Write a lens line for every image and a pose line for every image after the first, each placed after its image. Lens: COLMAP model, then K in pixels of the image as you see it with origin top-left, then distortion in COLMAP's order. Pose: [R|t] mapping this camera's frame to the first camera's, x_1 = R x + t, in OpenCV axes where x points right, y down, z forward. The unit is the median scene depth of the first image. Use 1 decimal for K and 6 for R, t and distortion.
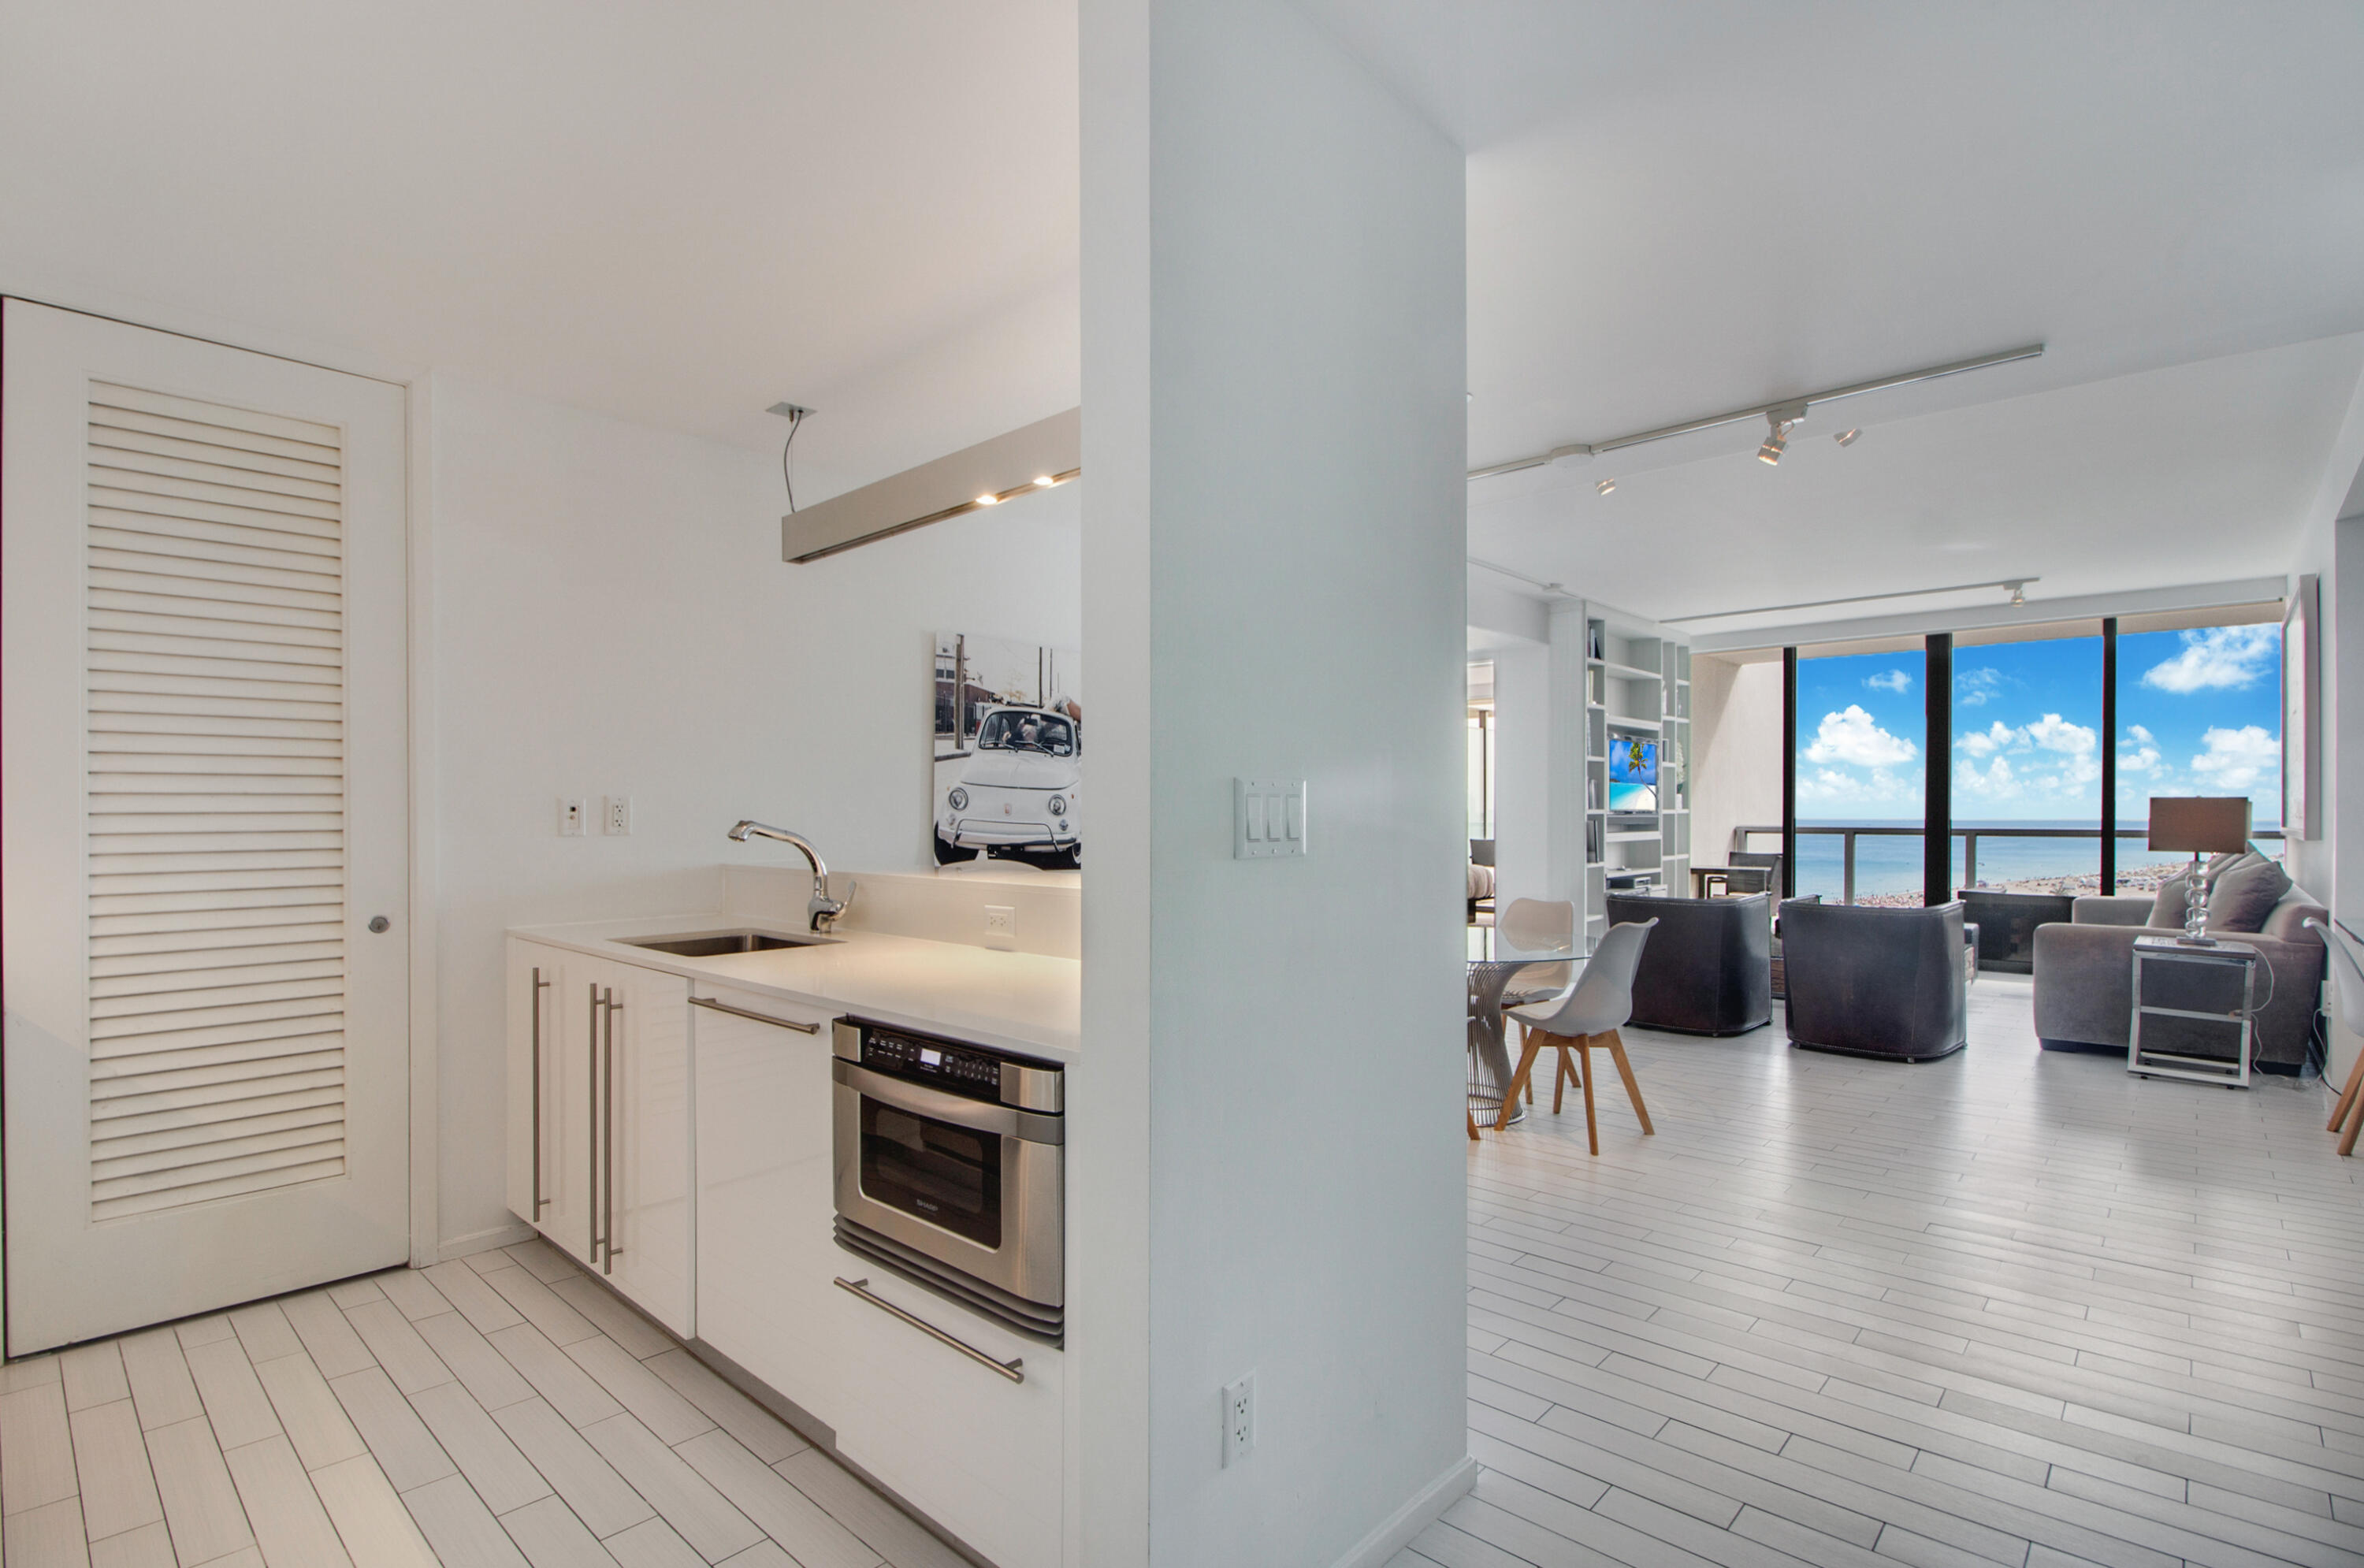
lens RADIAL K [[1165.3, 0, 1188.8], [0, 1165.3, 809.5], [0, 0, 1]] dist [-0.002907, 0.001465]
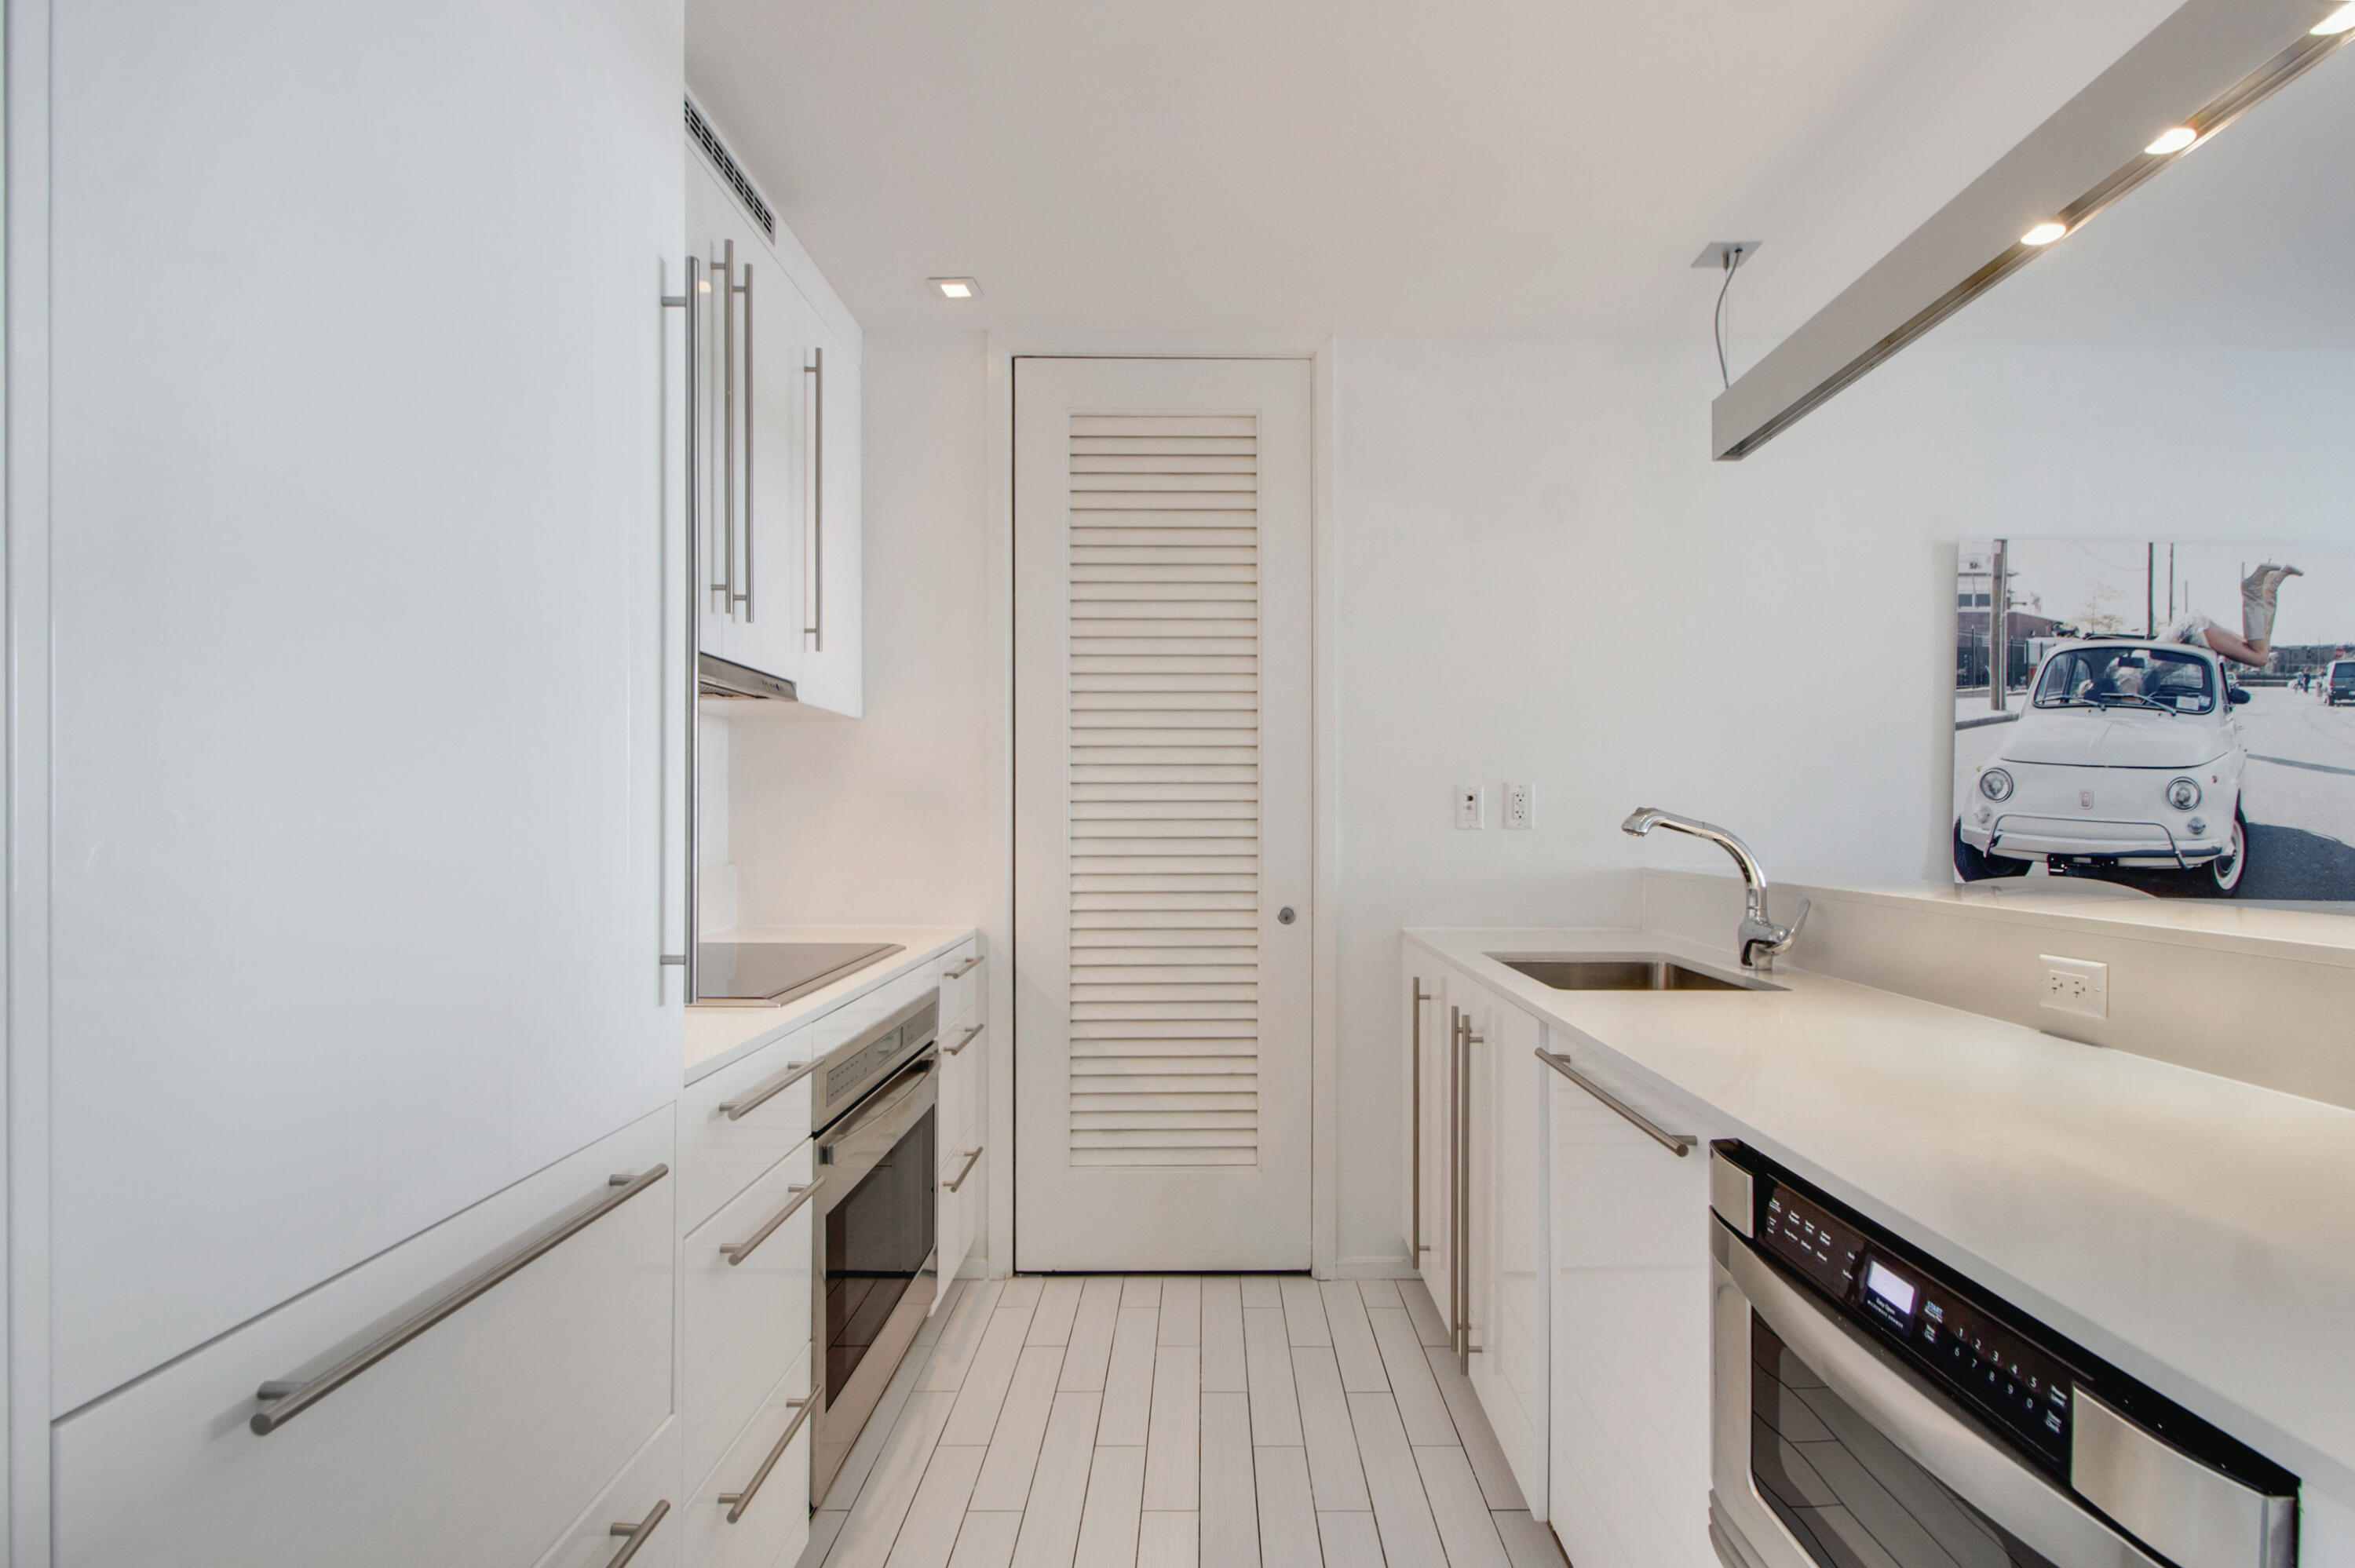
lens RADIAL K [[1160.8, 0, 1201.4], [0, 1160.8, 813.8], [0, 0, 1]] dist [-0.002907, 0.001465]
pose [[0.693702, 0.002601, -0.720258, -0.045661], [-0.003360, 0.999994, 0.000375, 0.013045], [0.720255, 0.002160, 0.693706, 0.278083]]
